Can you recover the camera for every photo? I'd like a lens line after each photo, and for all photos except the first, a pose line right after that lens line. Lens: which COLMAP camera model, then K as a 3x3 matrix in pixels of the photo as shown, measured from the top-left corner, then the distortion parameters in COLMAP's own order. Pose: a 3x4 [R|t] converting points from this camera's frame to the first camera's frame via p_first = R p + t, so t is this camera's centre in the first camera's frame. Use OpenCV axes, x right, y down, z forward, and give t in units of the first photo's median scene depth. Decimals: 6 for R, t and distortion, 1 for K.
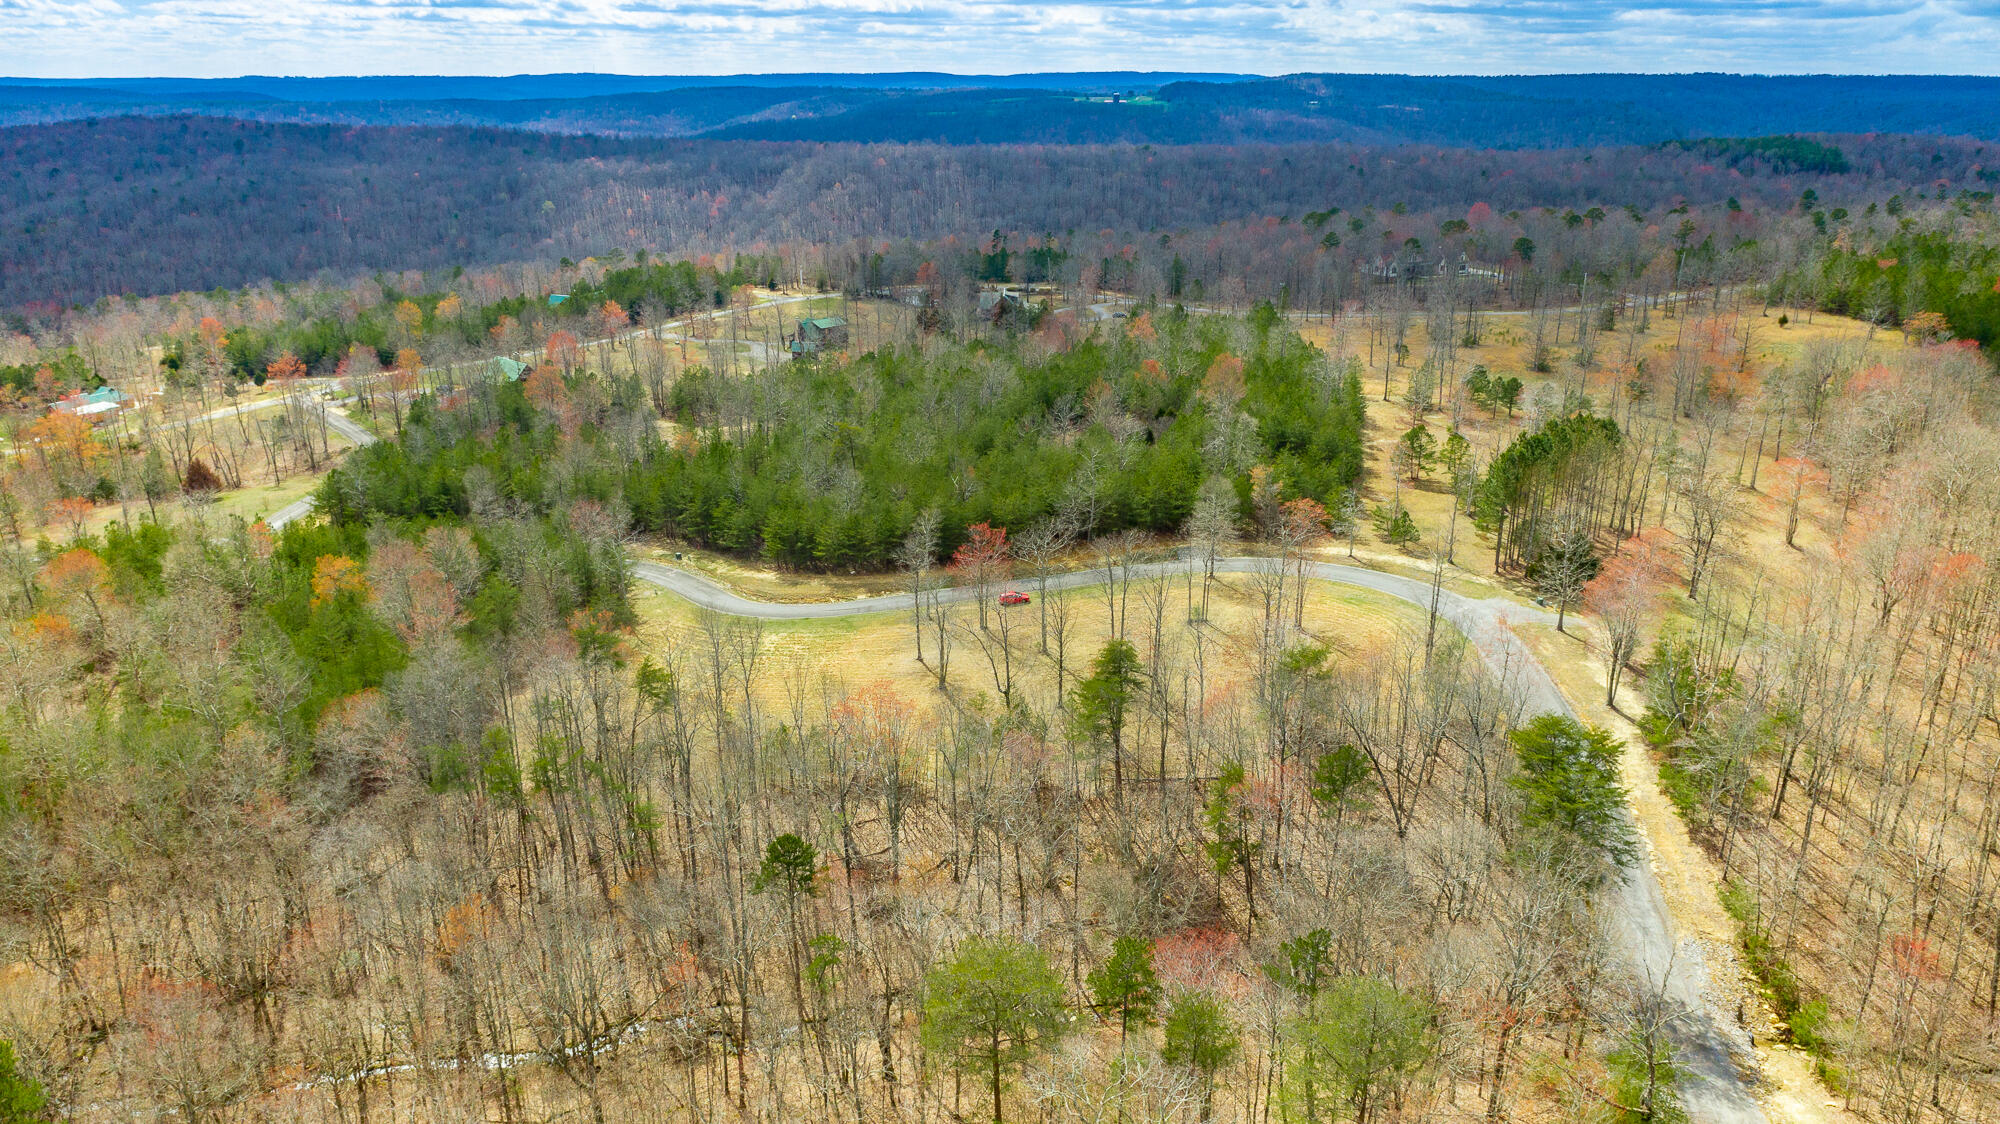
lens RADIAL K [[1382.6, 0, 993.1], [0, 1382.6, 563.3], [0, 0, 1]] dist [-0.009782, 0.010556]
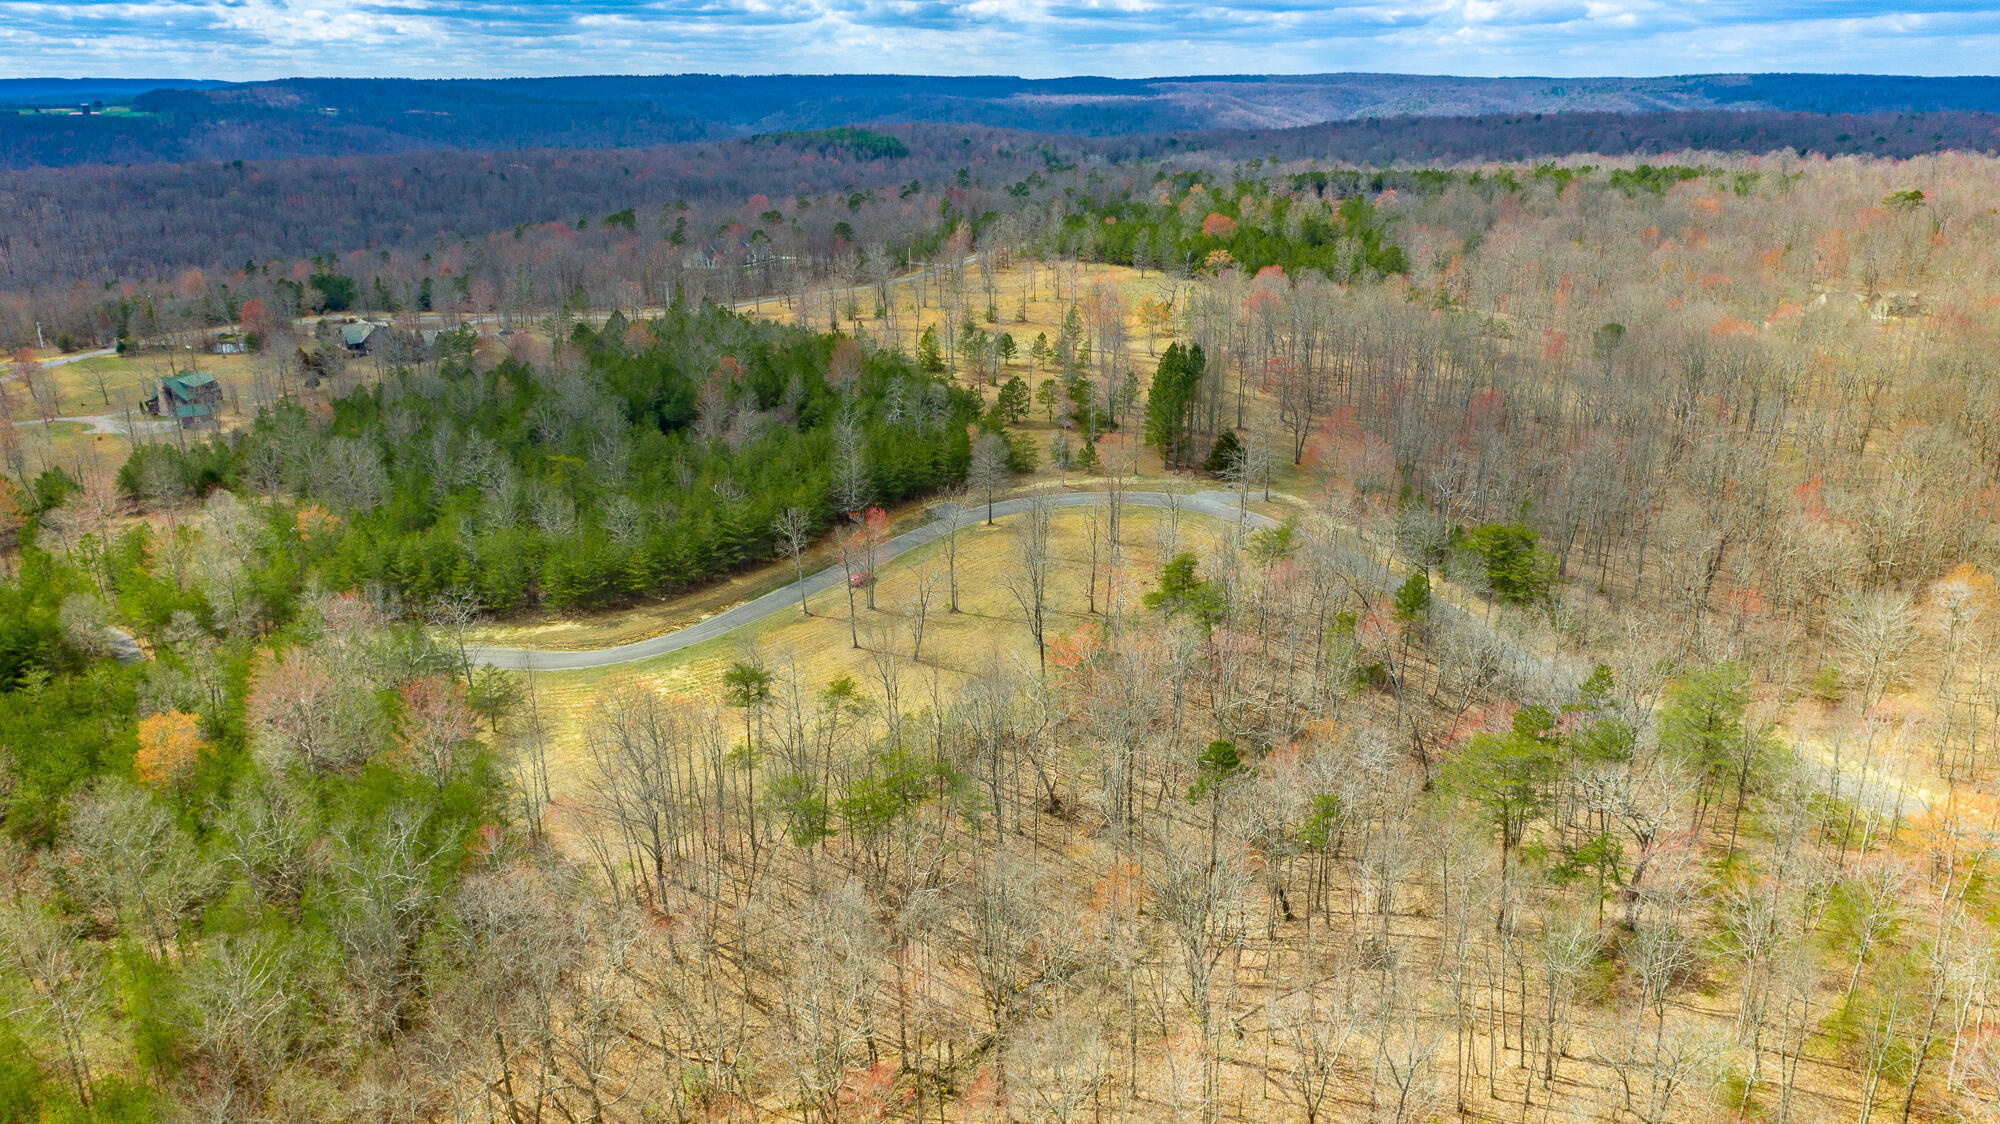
lens RADIAL K [[1382.6, 0, 1010.0], [0, 1382.6, 554.8], [0, 0, 1]] dist [-0.009782, 0.010556]
pose [[0.773292, -0.214840, 0.596543, -0.279206], [0.219163, 0.973421, 0.066471, -0.019983], [-0.594968, 0.079339, 0.799824, 0.051809]]
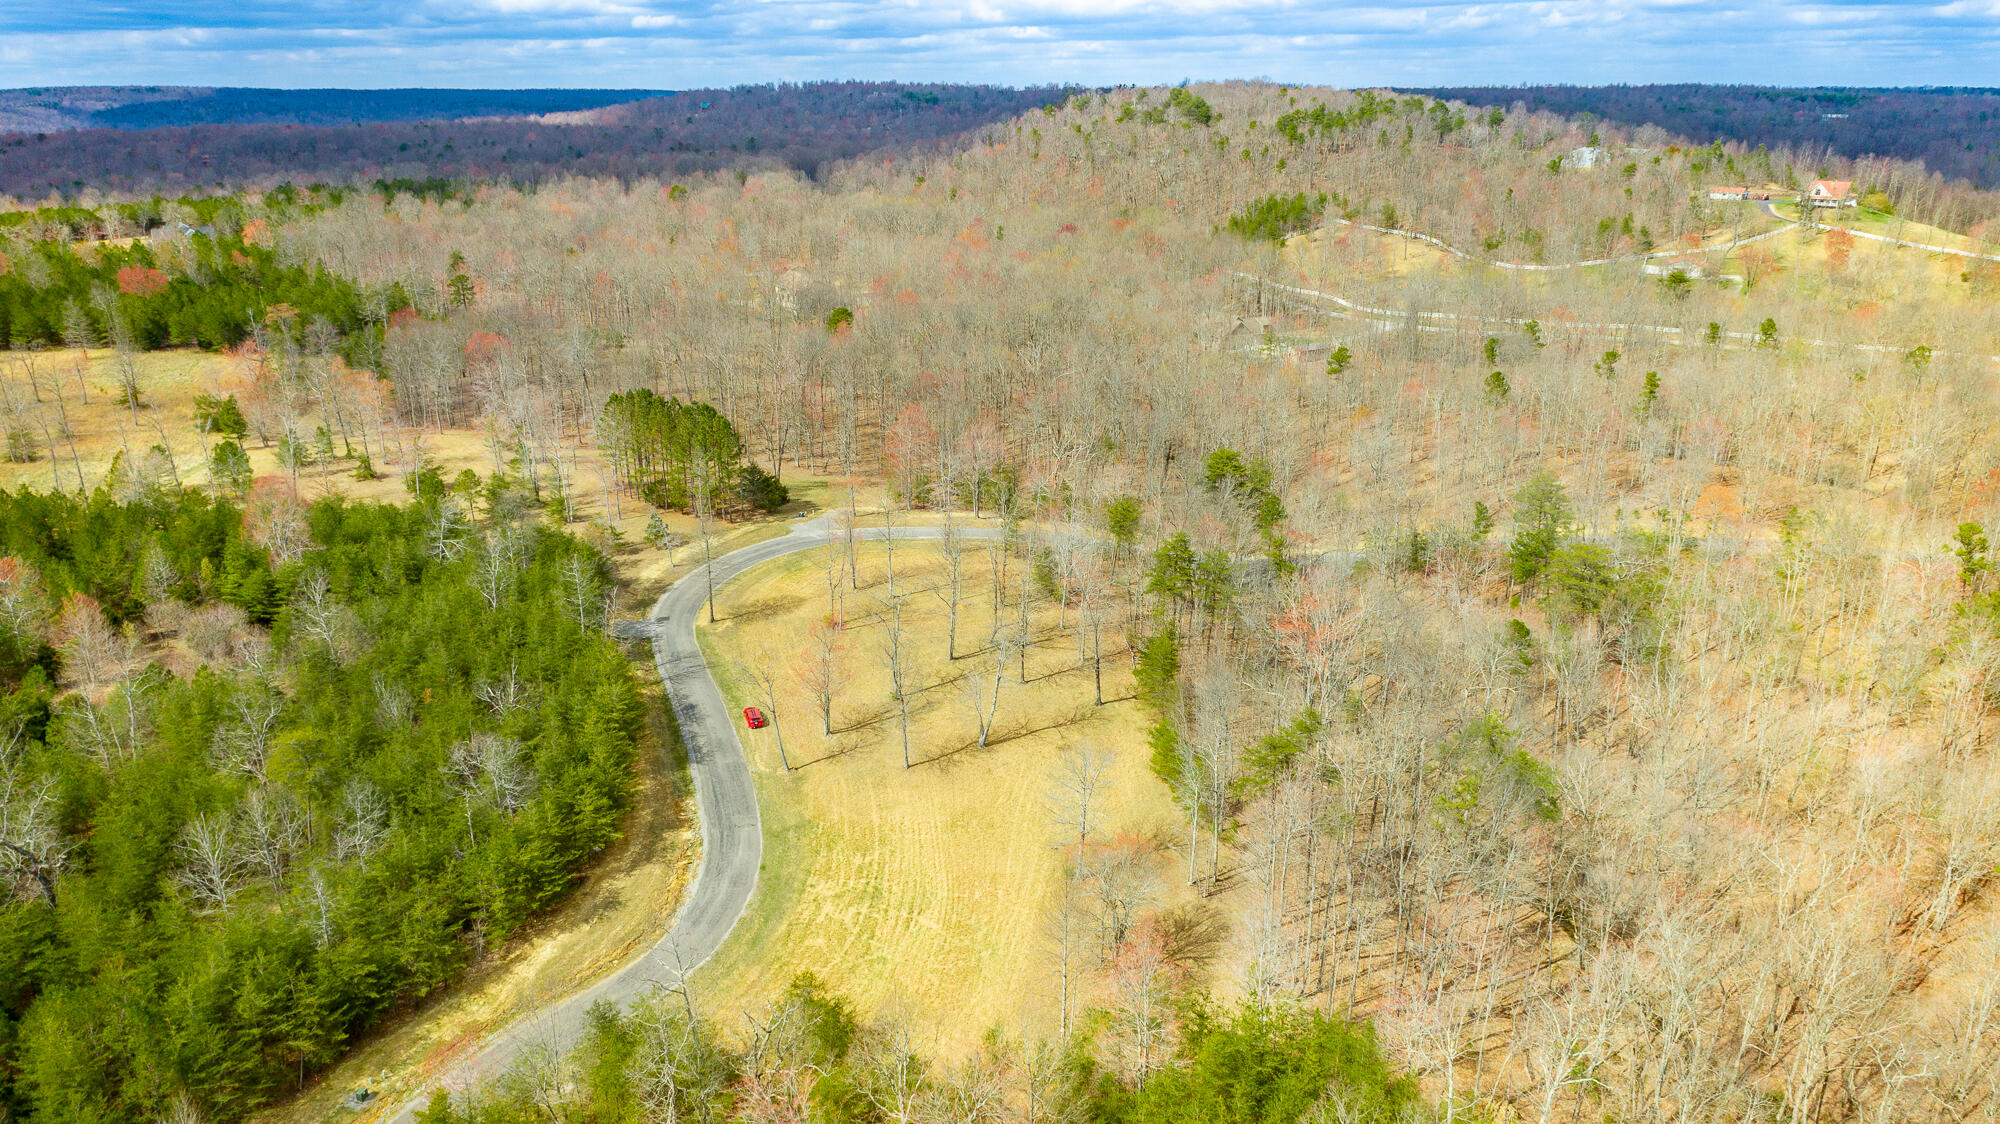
lens RADIAL K [[1382.6, 0, 995.0], [0, 1382.6, 556.6], [0, 0, 1]] dist [-0.009782, 0.010556]
pose [[-0.174871, -0.324439, 0.929602, -0.409244], [0.333490, 0.868825, 0.365961, -0.171099], [-0.926393, 0.374009, -0.043735, 0.465801]]
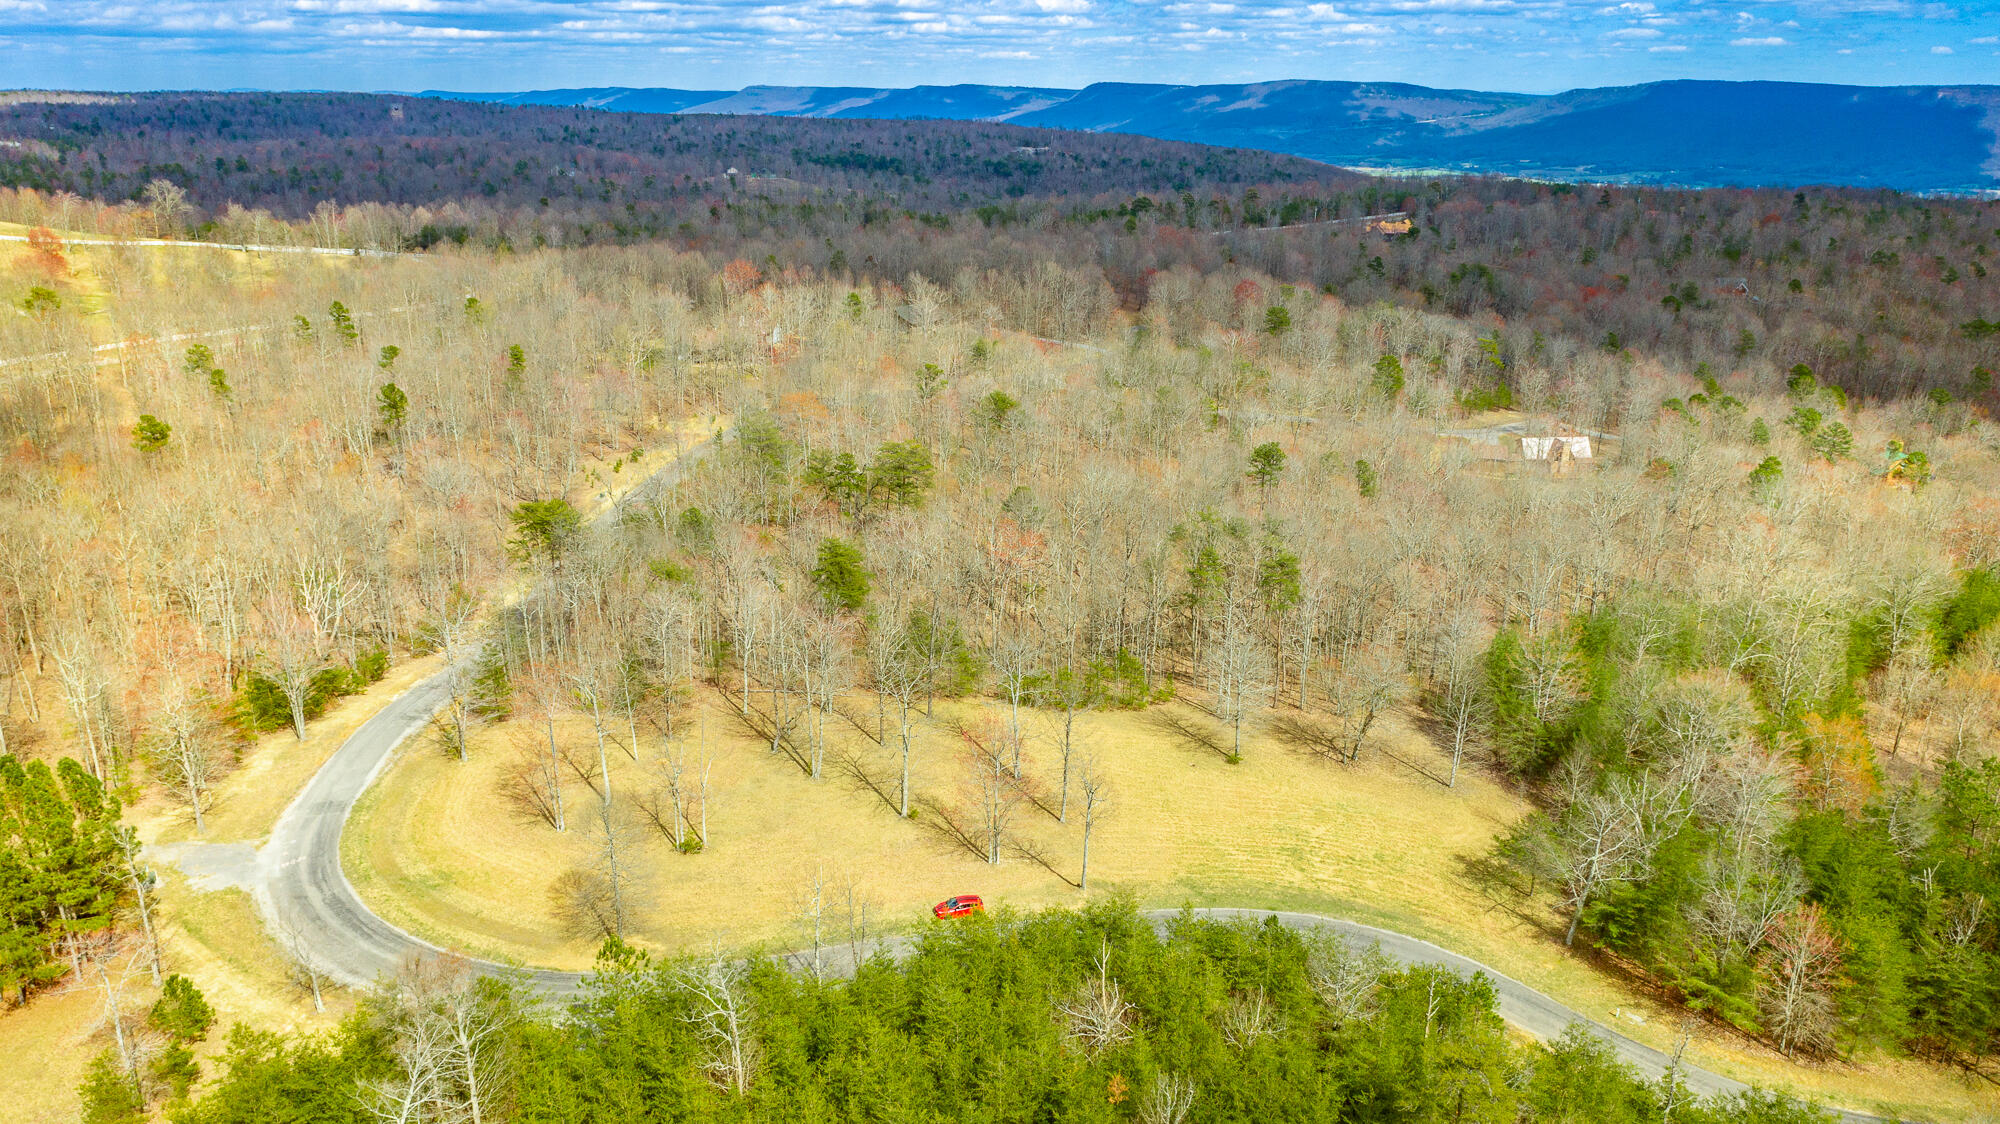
lens RADIAL K [[1382.6, 0, 1001.1], [0, 1382.6, 570.9], [0, 0, 1]] dist [-0.009782, 0.010556]
pose [[-0.990743, 0.039231, -0.129961, 0.040817], [-0.052095, 0.774167, 0.630834, -0.262995], [0.125360, 0.631765, -0.764956, 0.747255]]
